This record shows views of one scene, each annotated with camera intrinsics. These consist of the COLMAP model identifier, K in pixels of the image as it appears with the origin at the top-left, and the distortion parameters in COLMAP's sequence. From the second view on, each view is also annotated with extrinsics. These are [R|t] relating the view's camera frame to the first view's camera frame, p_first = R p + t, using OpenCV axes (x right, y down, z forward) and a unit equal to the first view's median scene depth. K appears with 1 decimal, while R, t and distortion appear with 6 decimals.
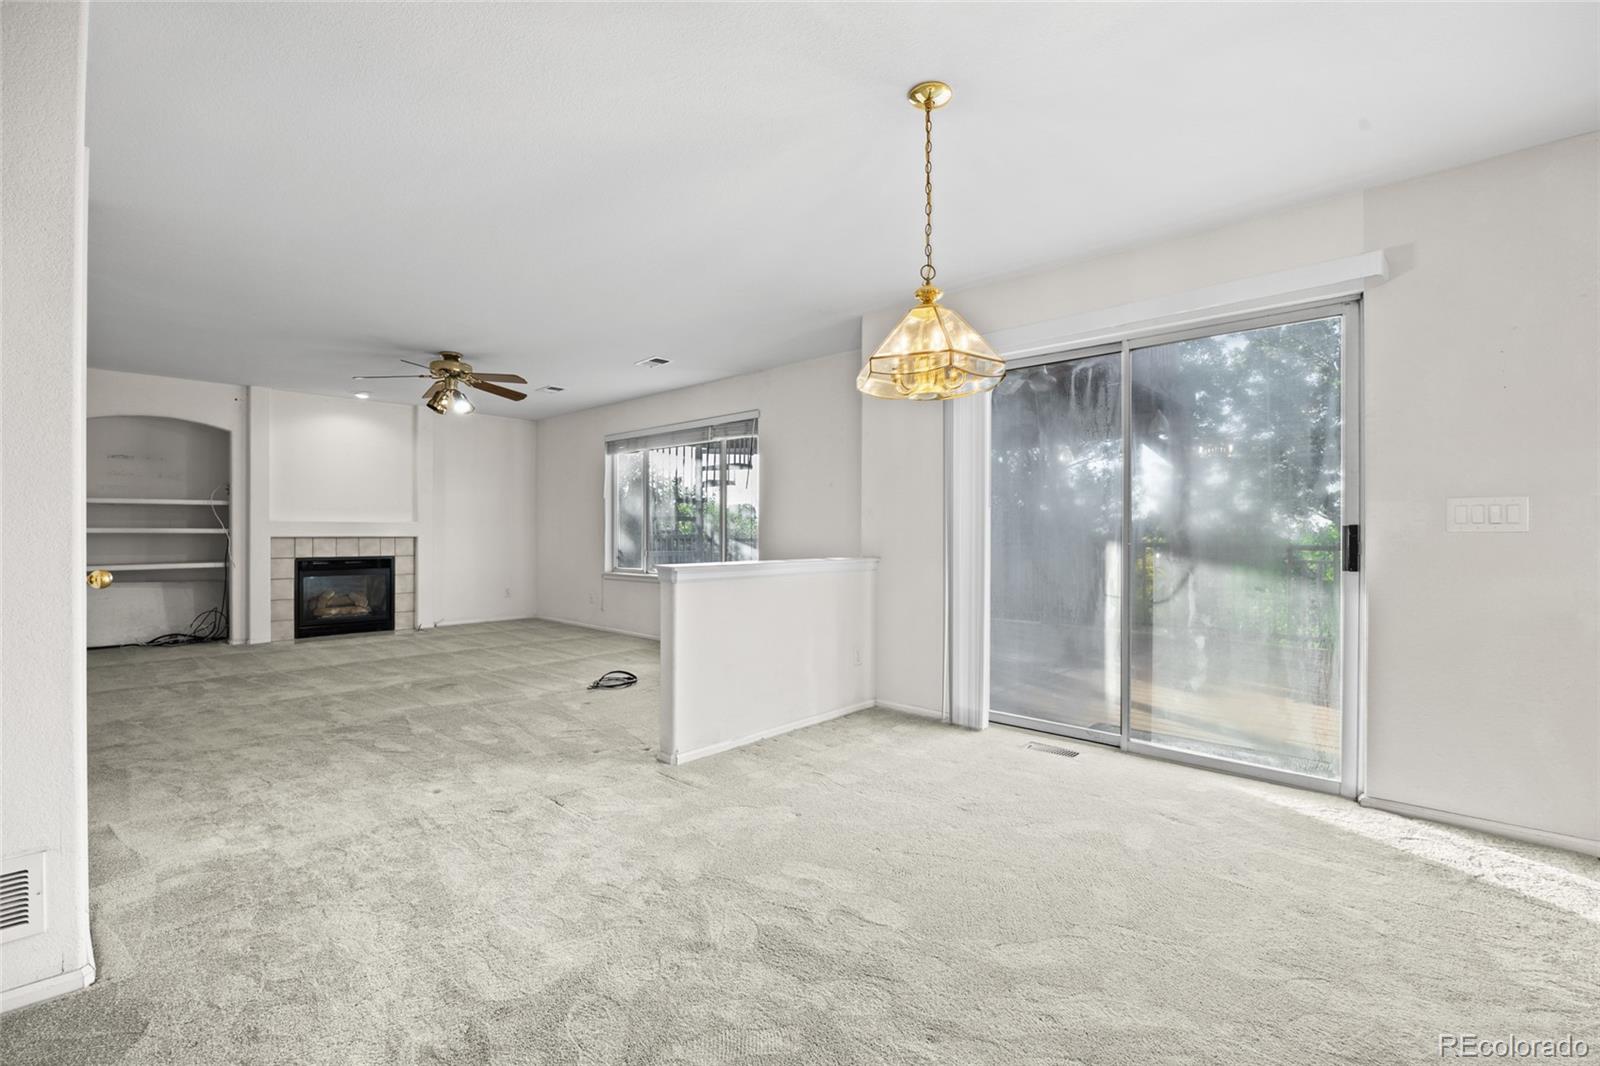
lens RADIAL K [[704.7, 0, 803.2], [0, 704.7, 532.3], [0, 0, 1]] dist [-0.013095, 0.000722]
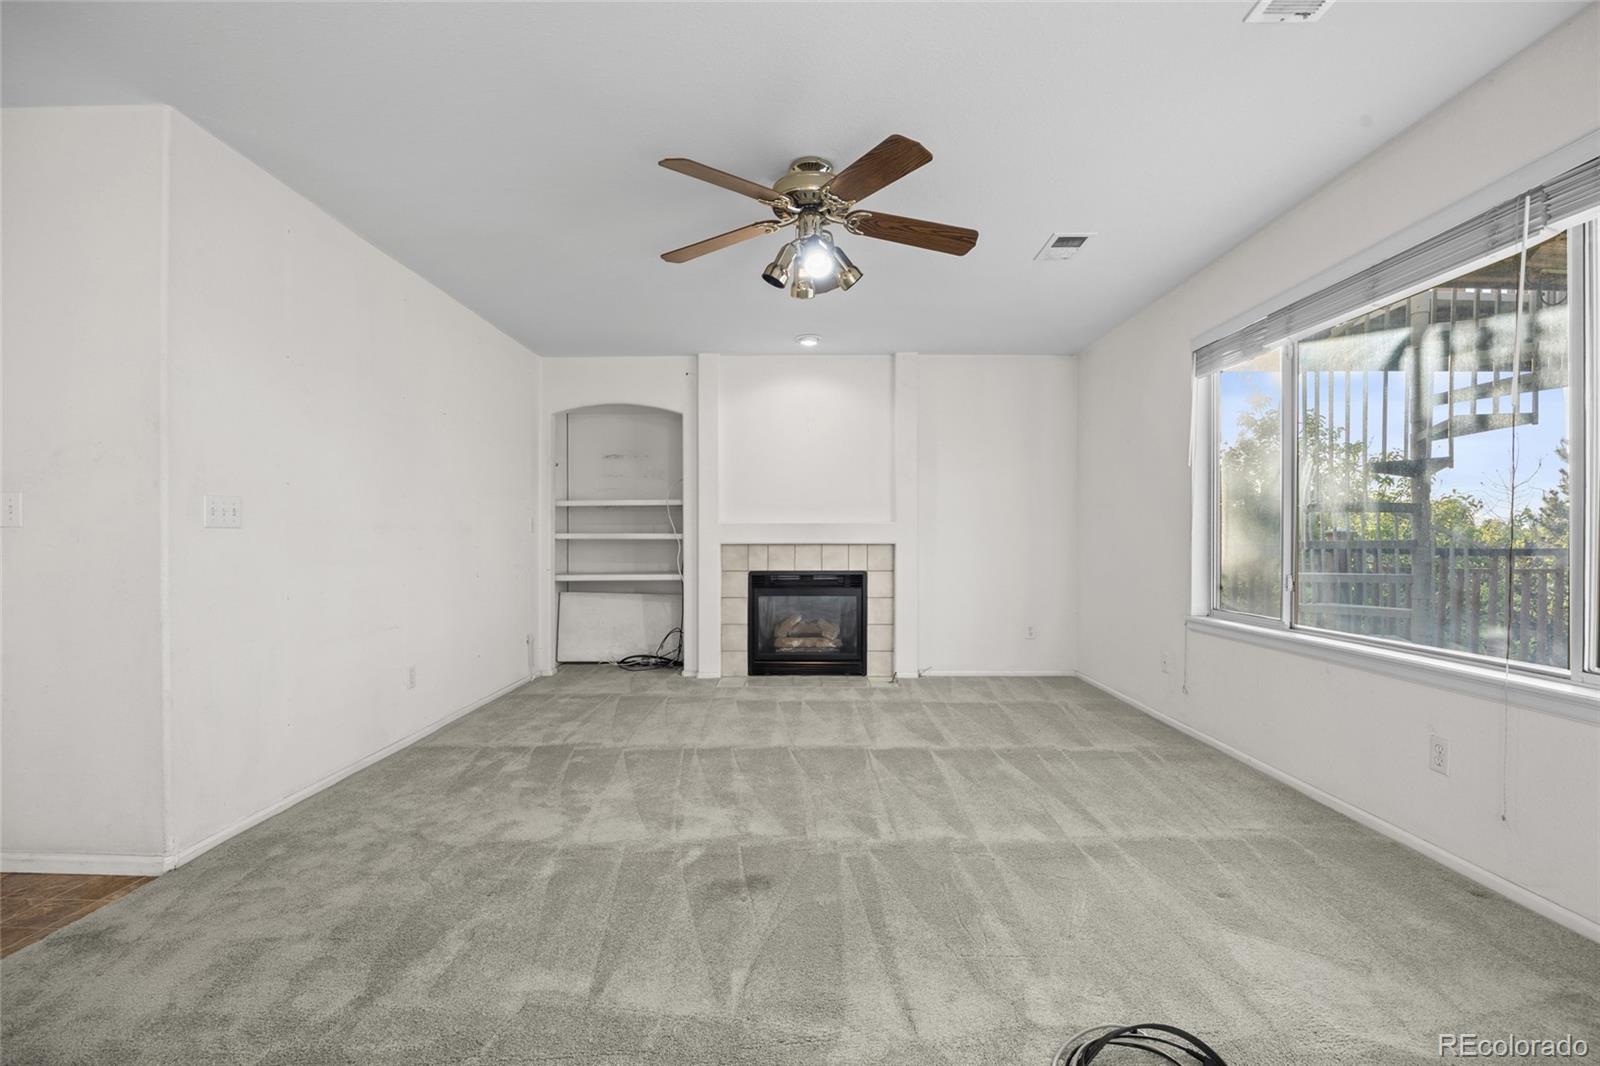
lens RADIAL K [[714.8, 0, 796.5], [0, 714.8, 541.0], [0, 0, 1]] dist [-0.000696, -0.000630]
pose [[0.678724, -0.000686, -0.734393, -0.110475], [0.002386, 0.999996, 0.001270, 0.002851], [0.734389, -0.002614, 0.678723, 0.495643]]
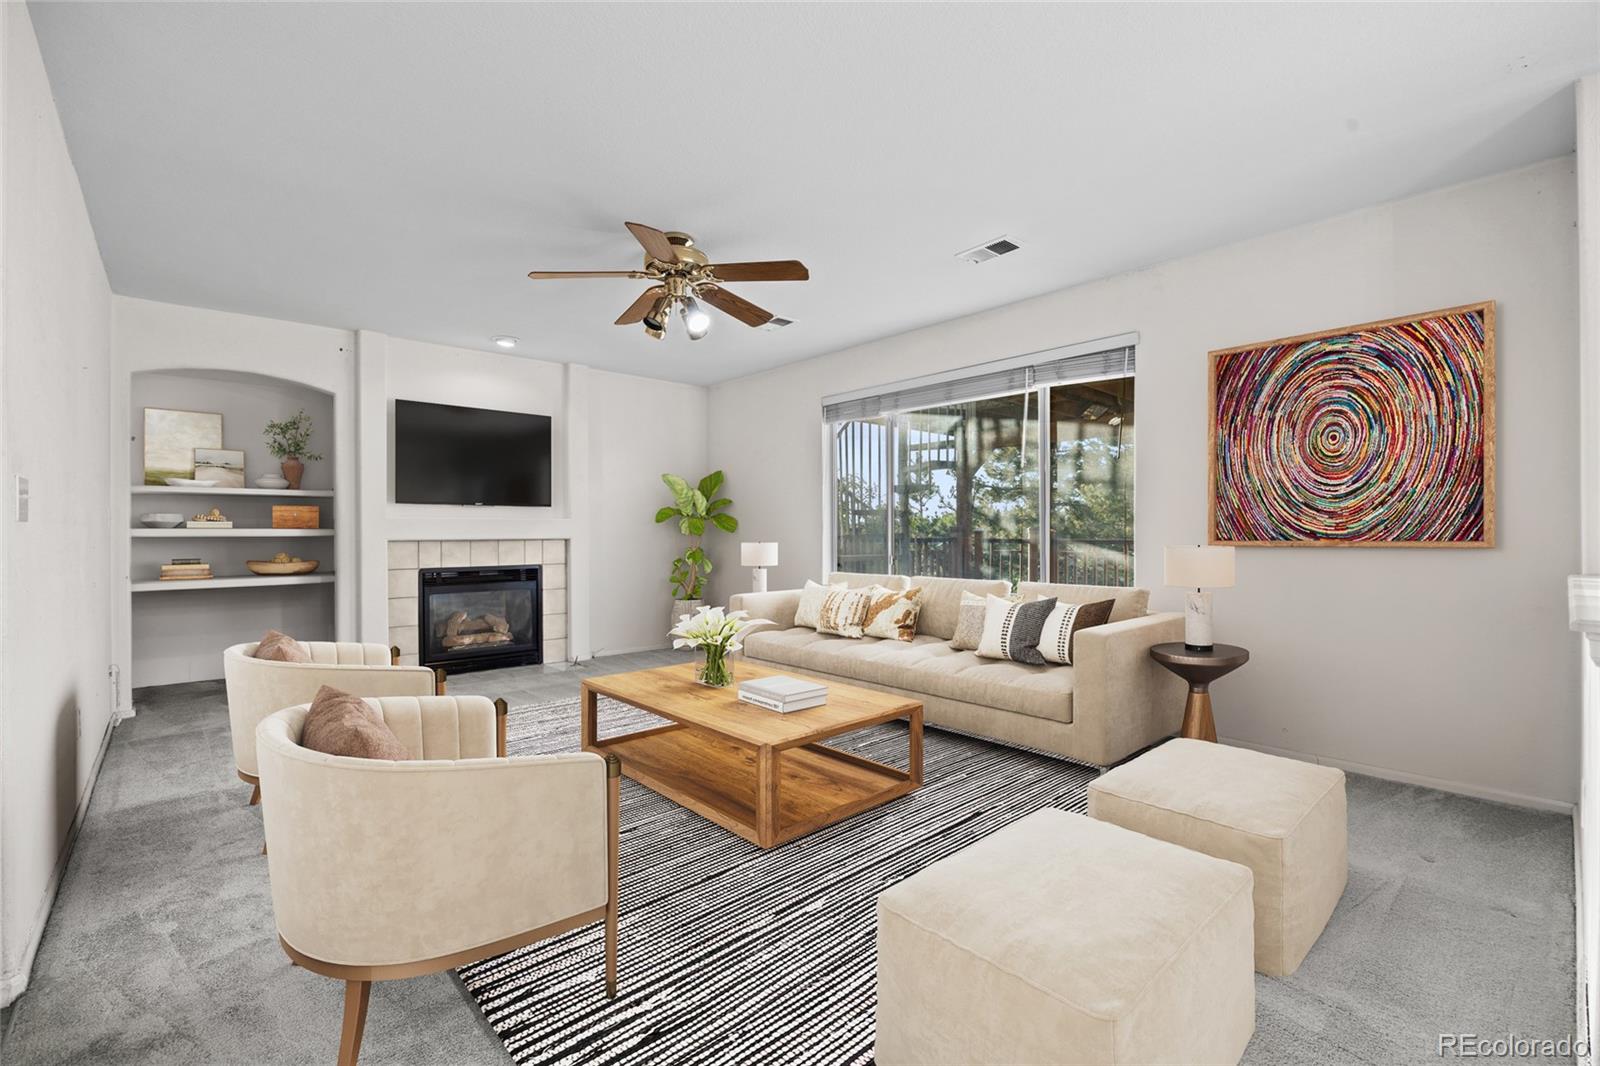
lens RADIAL K [[698.4, 0, 803.6], [0, 698.4, 537.3], [0, 0, 1]] dist [-0.013831, 0.000209]
pose [[0.995863, -0.004720, -0.090748, -0.256142], [0.005533, 0.999947, 0.008716, -0.000440], [0.090702, -0.009182, 0.995836, 0.309249]]
